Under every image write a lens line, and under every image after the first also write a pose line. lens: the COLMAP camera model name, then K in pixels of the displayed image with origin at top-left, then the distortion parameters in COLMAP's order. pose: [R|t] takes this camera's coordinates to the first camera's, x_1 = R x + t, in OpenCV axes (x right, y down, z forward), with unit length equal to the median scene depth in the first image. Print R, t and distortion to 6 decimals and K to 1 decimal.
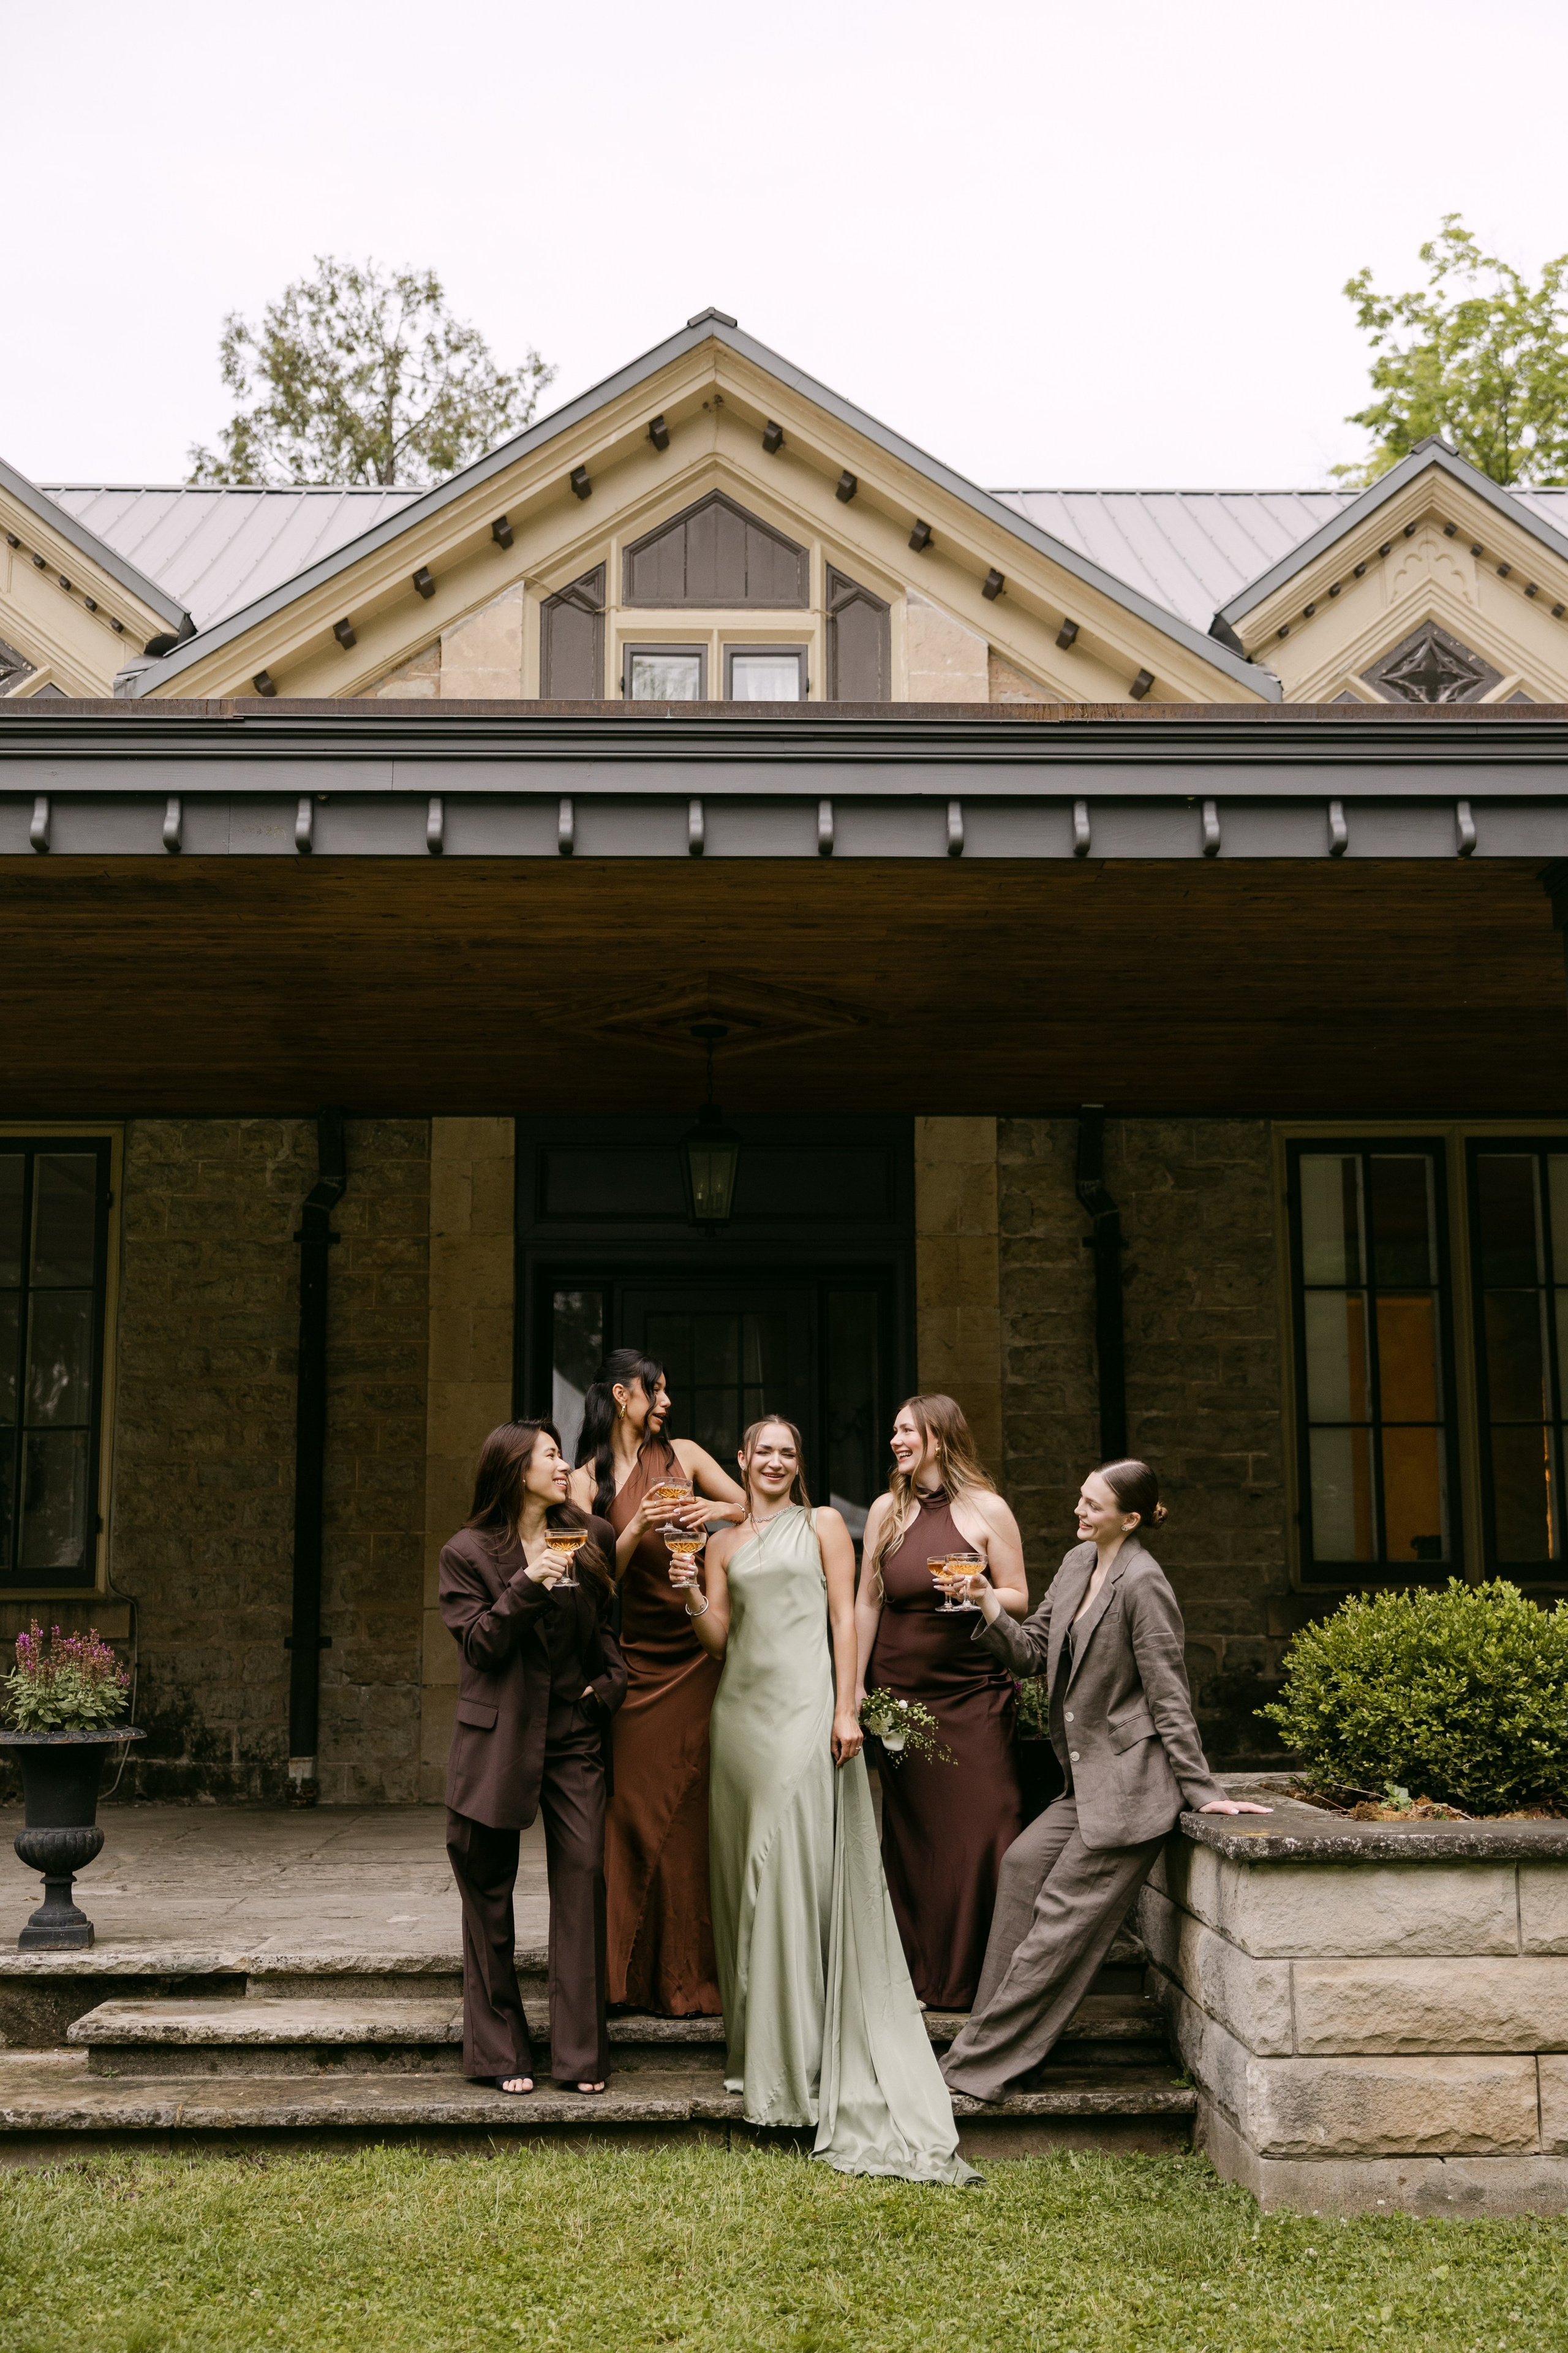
lens RADIAL K [[2485.3, 0, 794.0], [0, 2485.3, 1202.1], [0, 0, 1]] dist [0.000084, 0.016676]
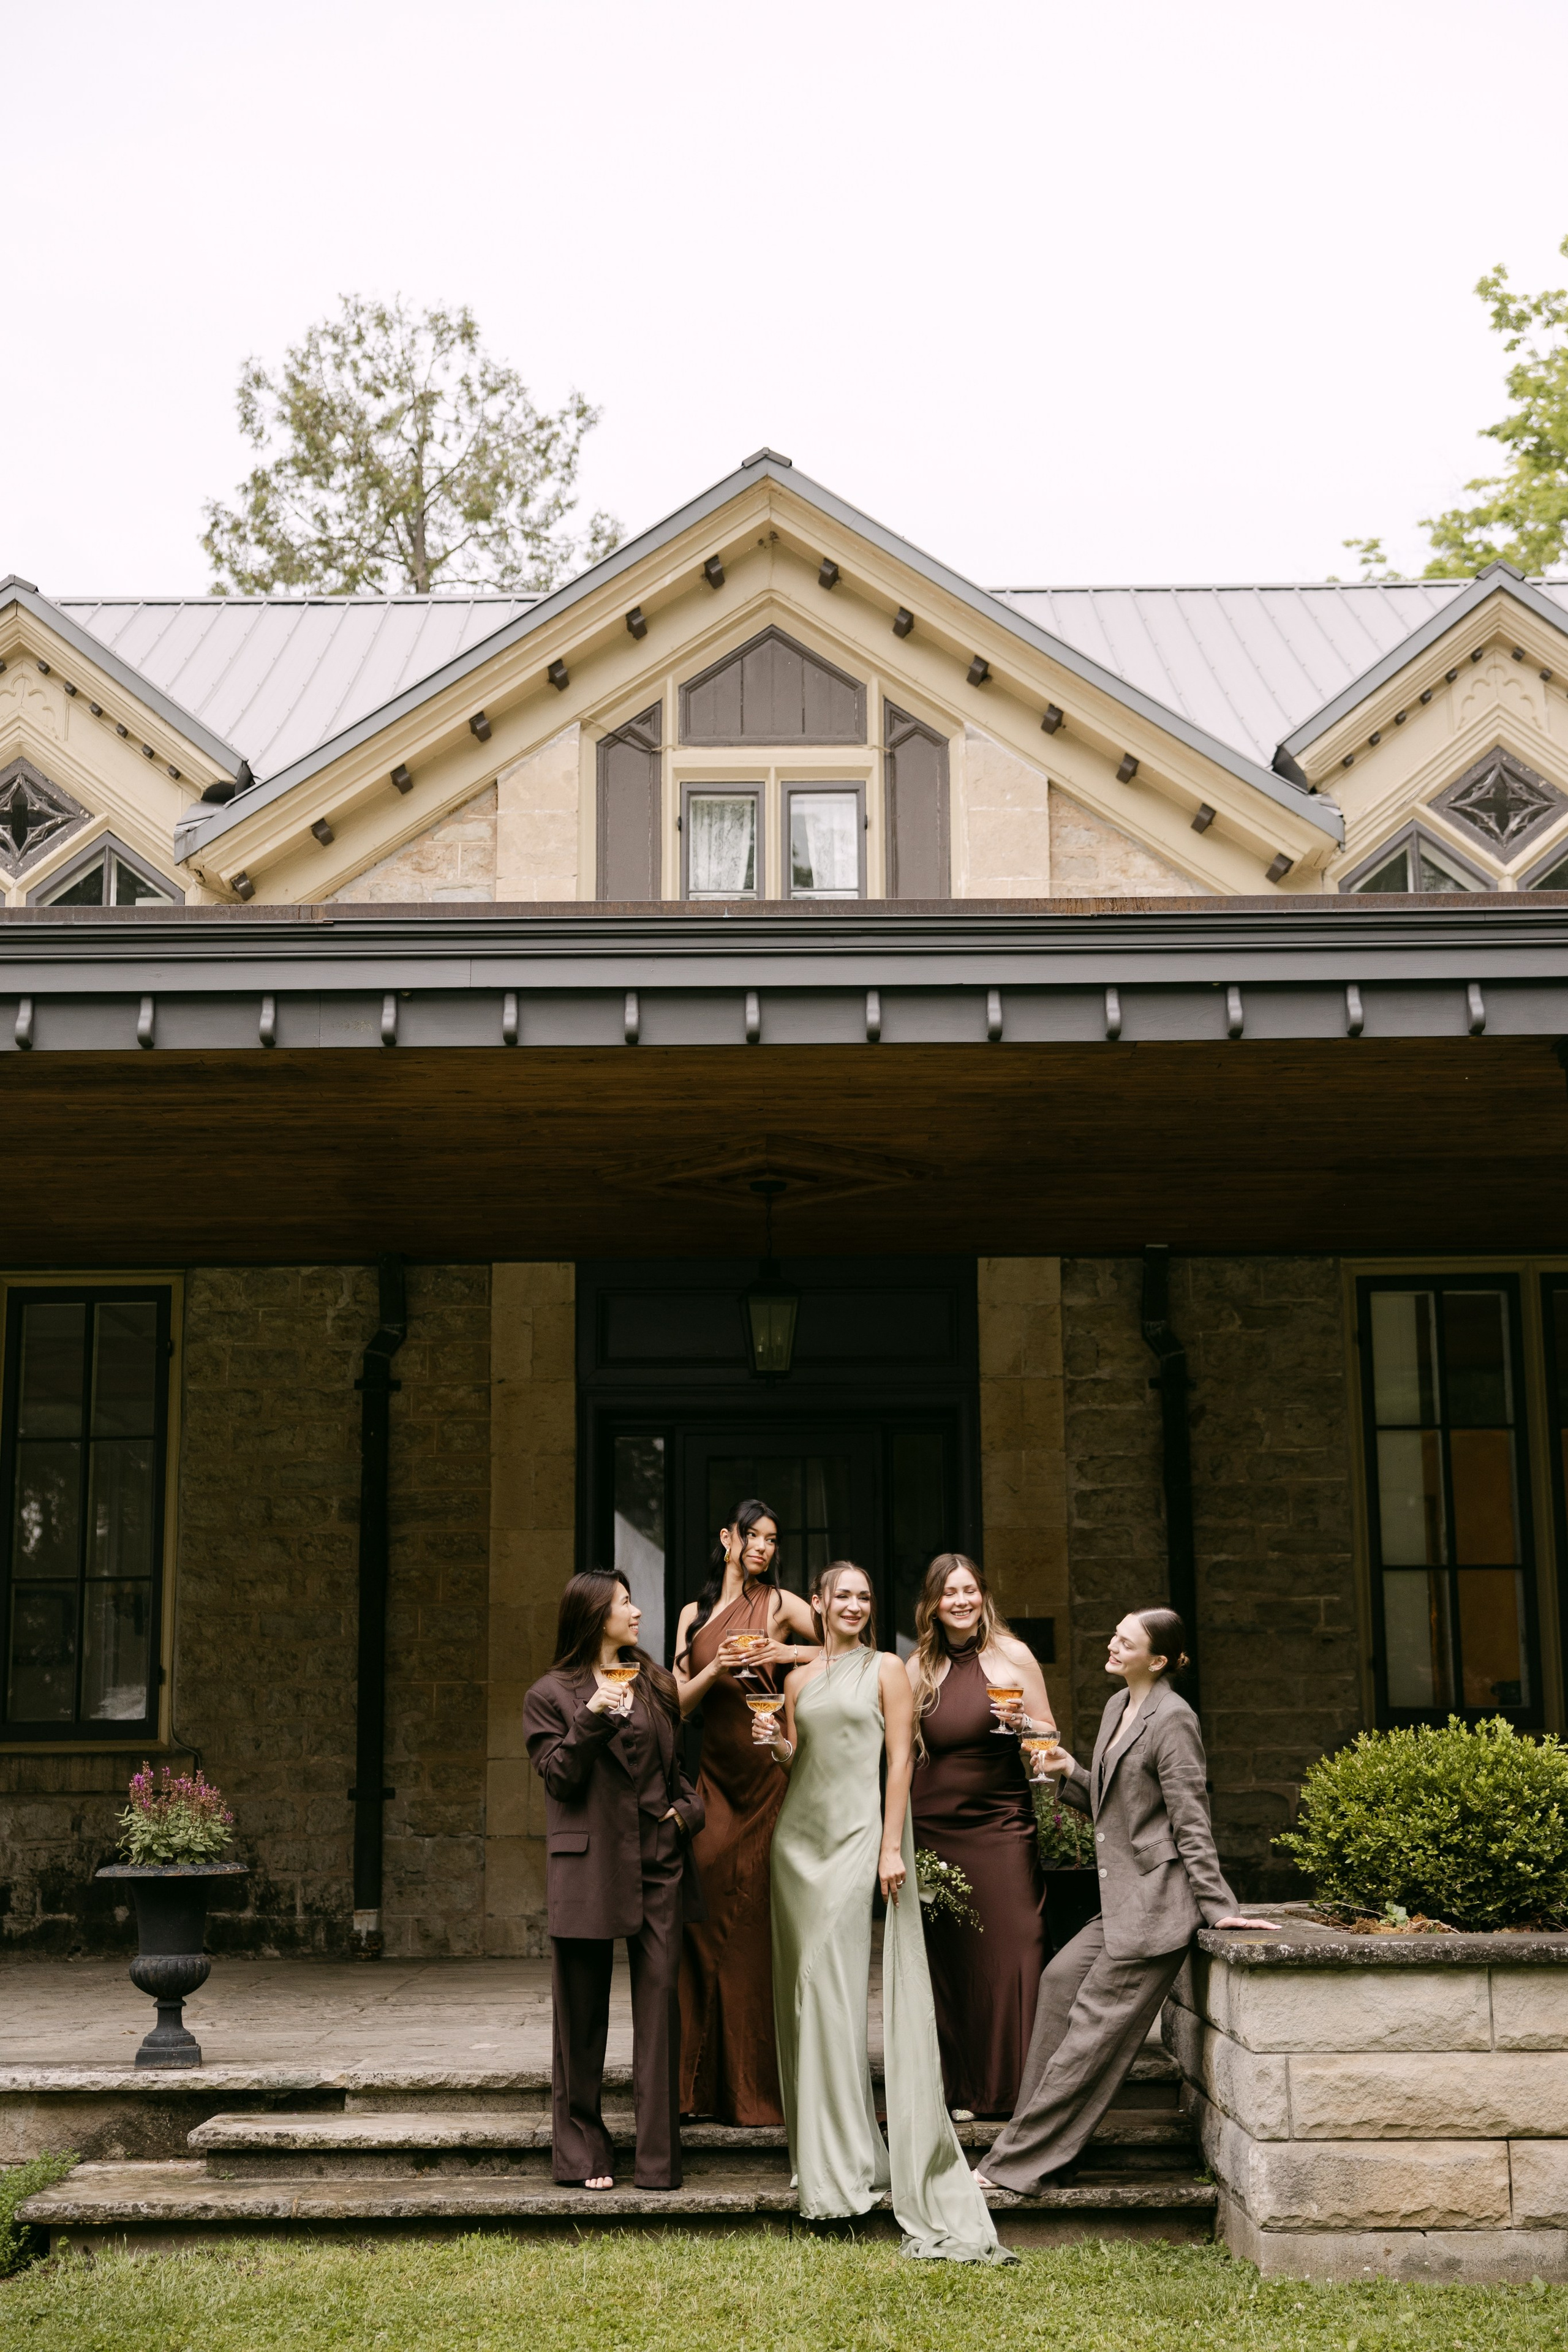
lens RADIAL K [[3163.6, 0, 800.0], [0, 3163.6, 1170.0], [0, 0, 1]] dist [0.017759, 0.017992]
pose [[0.999543, -0.009677, -0.028651, 0.018110], [0.008785, 0.999478, -0.031088, -0.039078], [0.028937, 0.030822, 0.999106, -0.334694]]
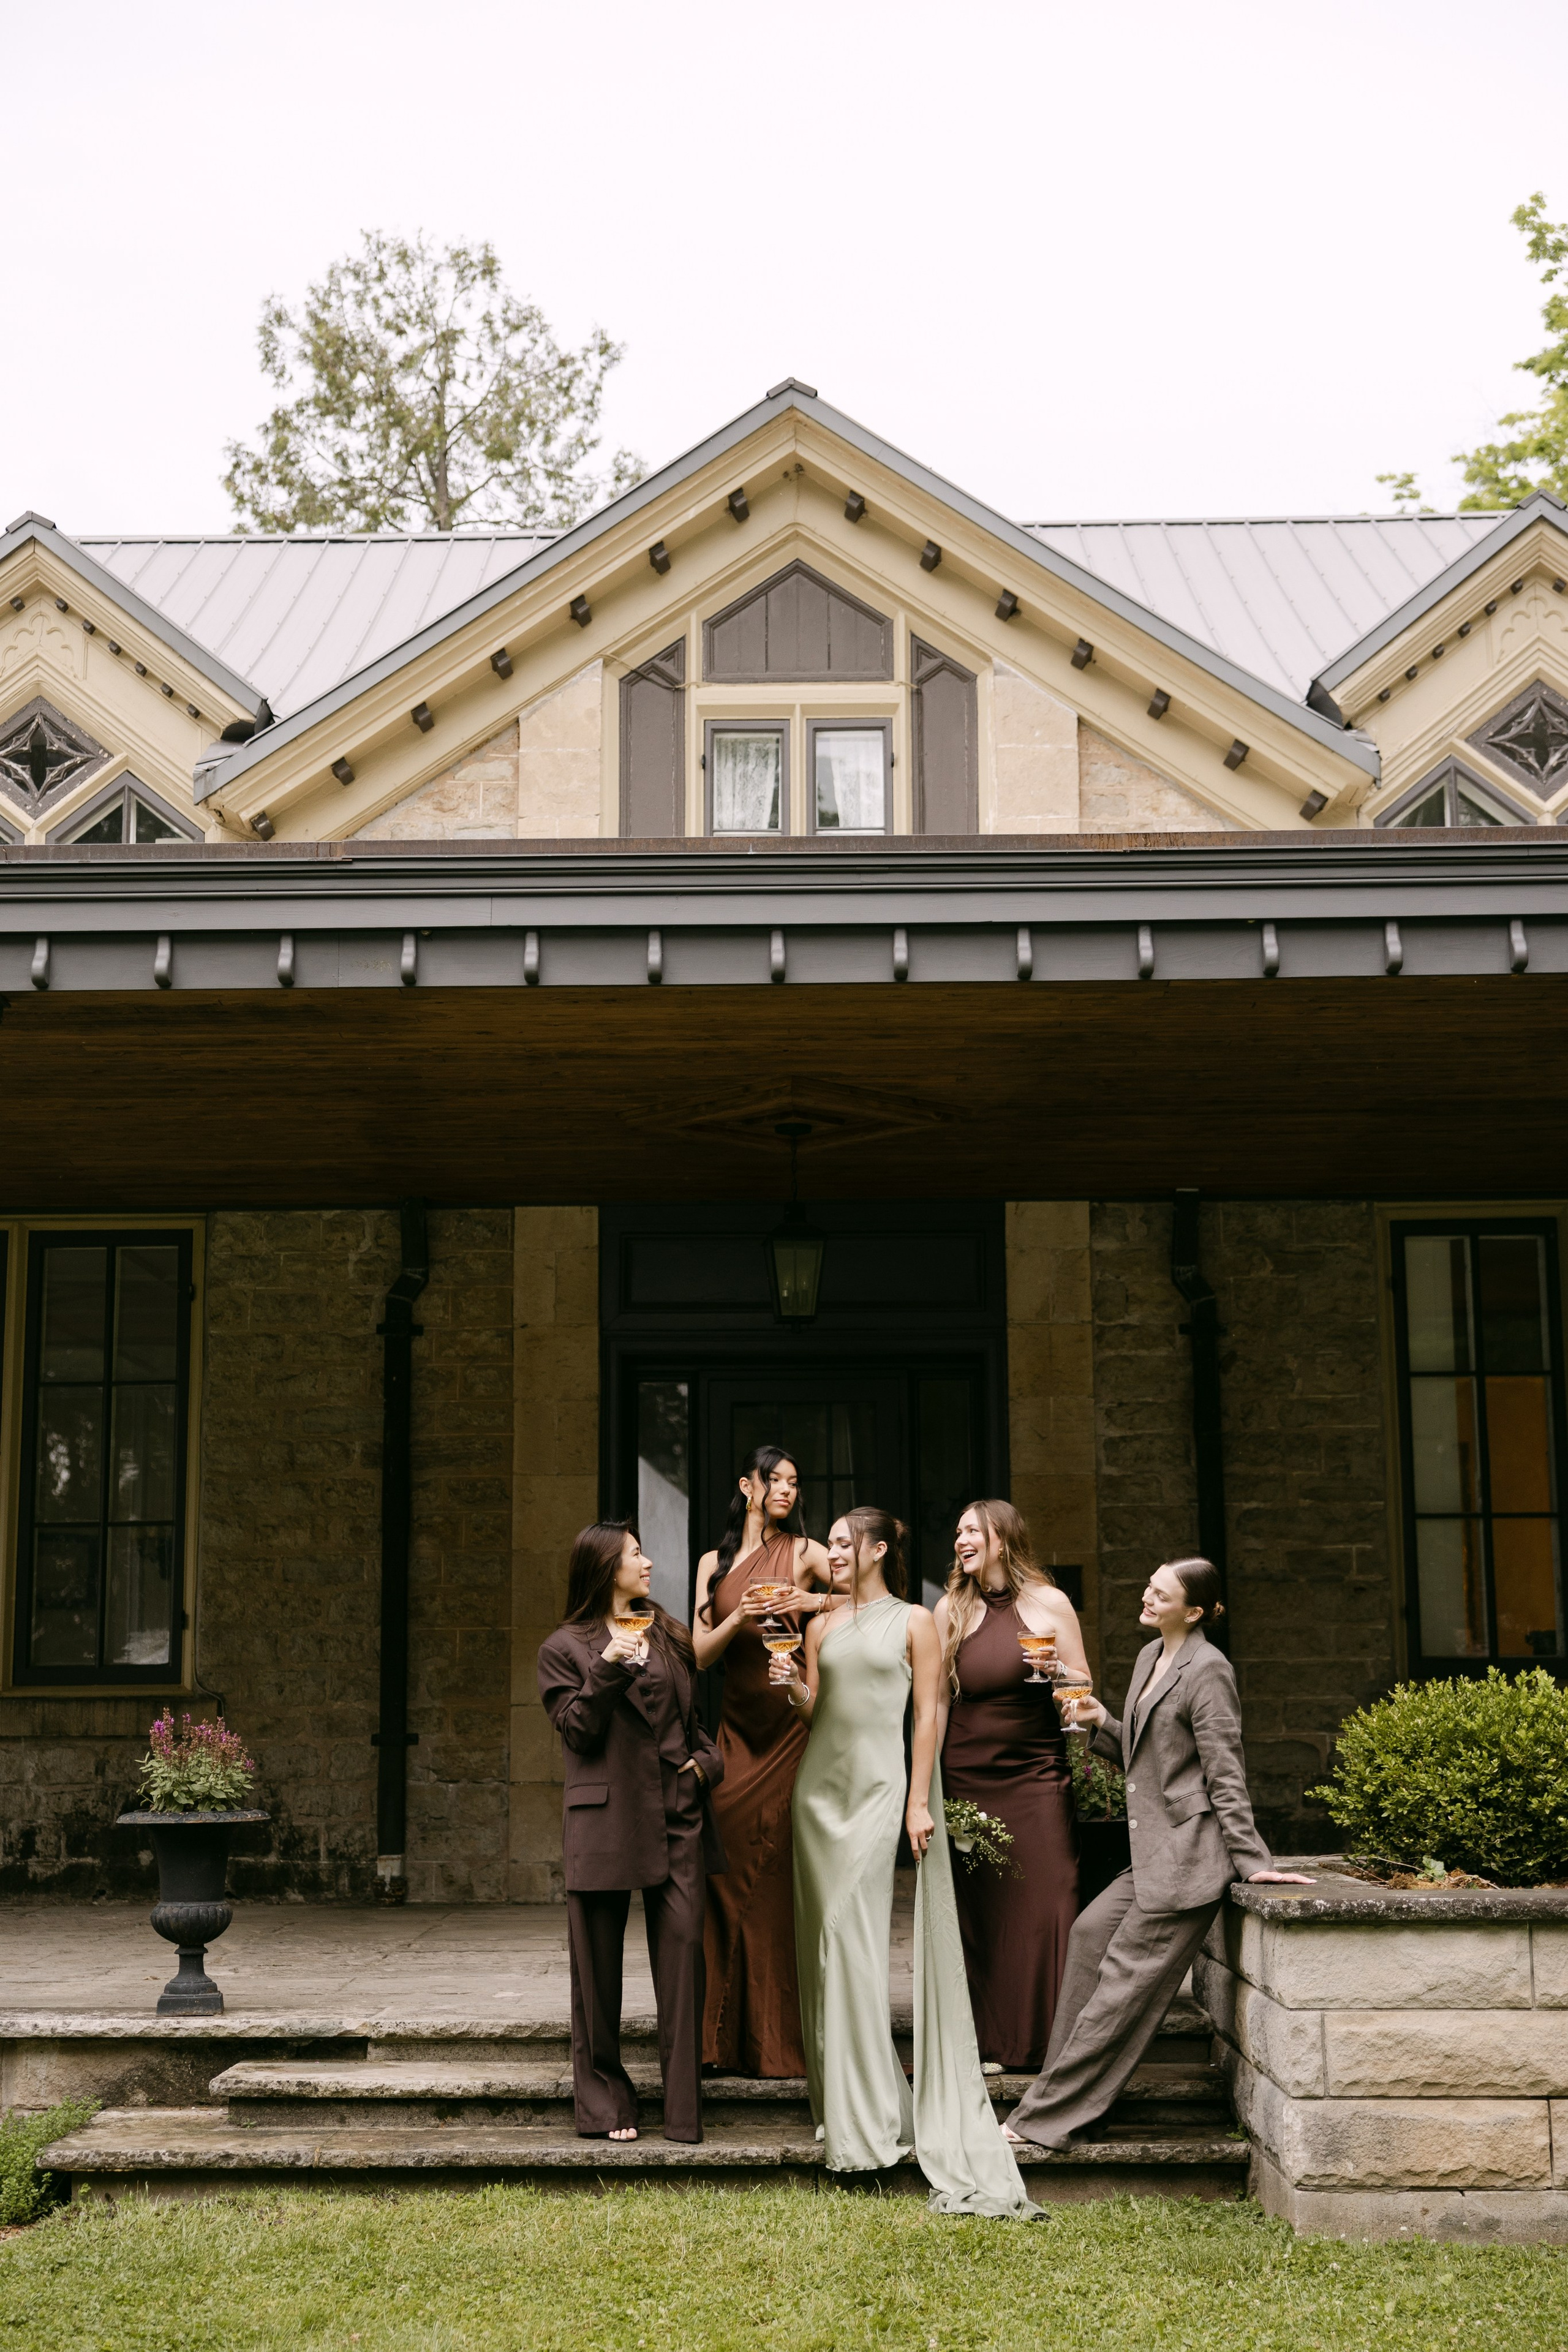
lens RADIAL K [[3141.2, 0, 752.7], [0, 3141.2, 1191.1], [0, 0, 1]] dist [0.020813, 0.006533]
pose [[0.998642, -0.008697, -0.051366, 0.016245], [0.008297, 0.999934, -0.007989, -0.037470], [0.051432, 0.007552, 0.998648, -0.305603]]
